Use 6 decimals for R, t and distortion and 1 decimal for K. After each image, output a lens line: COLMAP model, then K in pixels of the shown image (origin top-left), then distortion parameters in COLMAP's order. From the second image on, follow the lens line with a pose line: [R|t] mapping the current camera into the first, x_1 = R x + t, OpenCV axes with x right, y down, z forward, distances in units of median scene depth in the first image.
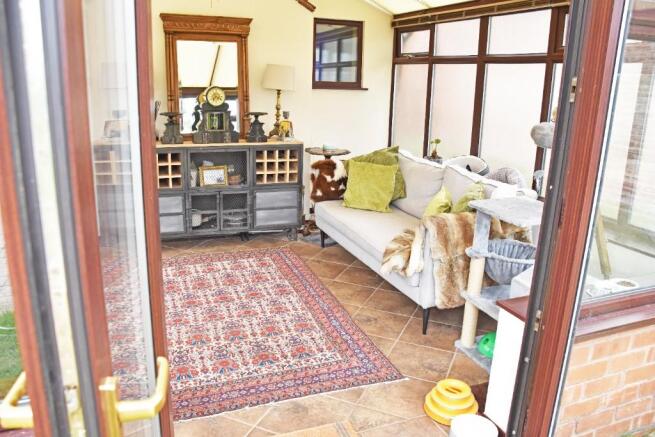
lens RADIAL K [[514.1, 0, 323.1], [0, 514.1, 215.0], [0, 0, 1]] dist [-0.140980, 0.082964]
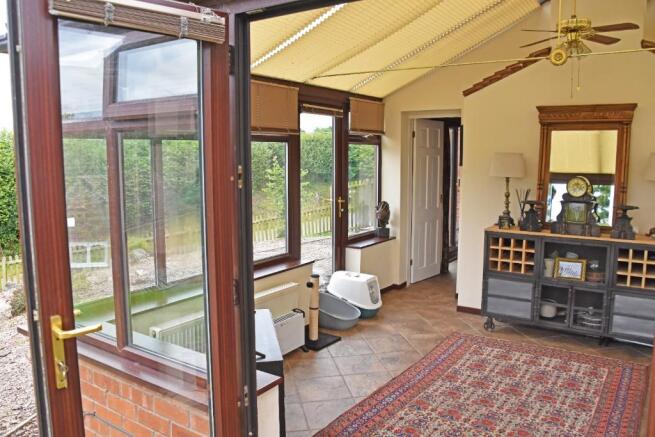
lens RADIAL K [[514.1, 0, 323.1], [0, 514.1, 215.0], [0, 0, 1]] dist [-0.140980, 0.082964]
pose [[0.565295, 0.065180, -0.822309, 0.283774], [-0.196007, 0.978936, -0.057149, -0.031100], [0.801263, 0.193485, 0.566164, 0.082217]]
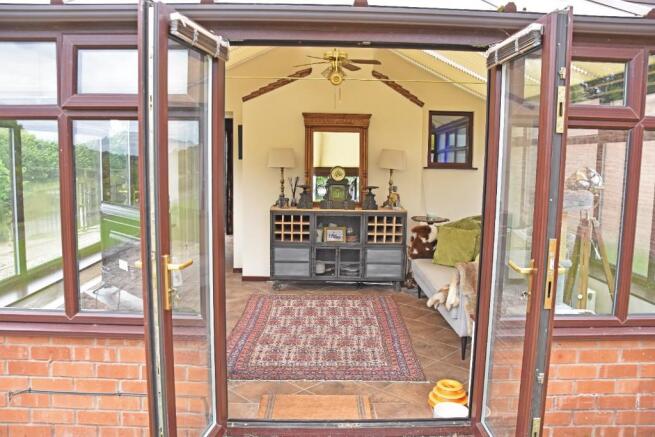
lens RADIAL K [[514.1, 0, 323.1], [0, 514.1, 215.0], [0, 0, 1]] dist [-0.140980, 0.082964]
pose [[0.935963, 0.023275, -0.351329, 0.211446], [-0.078385, 0.986546, -0.143467, 0.062642], [0.343263, 0.161819, 0.925195, -0.216362]]
